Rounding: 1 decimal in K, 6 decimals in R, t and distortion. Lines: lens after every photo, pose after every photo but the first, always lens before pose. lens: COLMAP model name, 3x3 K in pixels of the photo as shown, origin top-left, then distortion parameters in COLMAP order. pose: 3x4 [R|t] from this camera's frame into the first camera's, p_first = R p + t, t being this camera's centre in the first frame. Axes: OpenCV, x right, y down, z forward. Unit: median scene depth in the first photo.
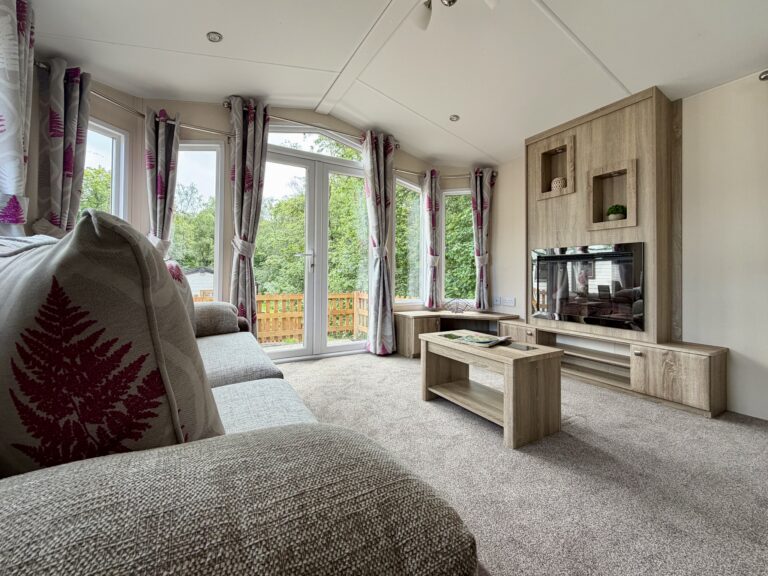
lens RADIAL K [[310.8, 0, 385.8], [0, 310.8, 279.6], [0, 0, 1]] dist [0.002077, 0.000391]
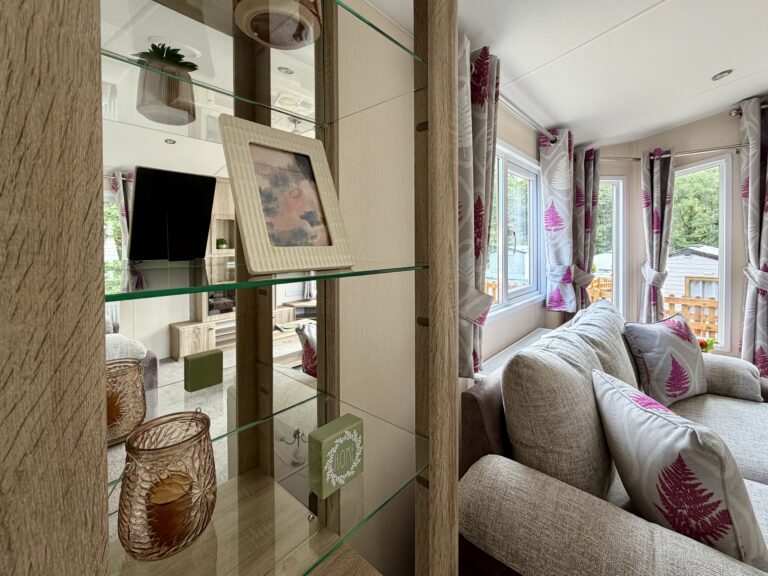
lens RADIAL K [[310.8, 0, 418.8], [0, 310.8, 287.7], [0, 0, 1]] dist [0.002077, 0.000391]
pose [[0.309297, -0.000893, -0.950965, 0.043874], [0.016637, 0.999852, 0.004472, -0.098404], [0.950820, -0.017205, 0.309265, -0.120258]]
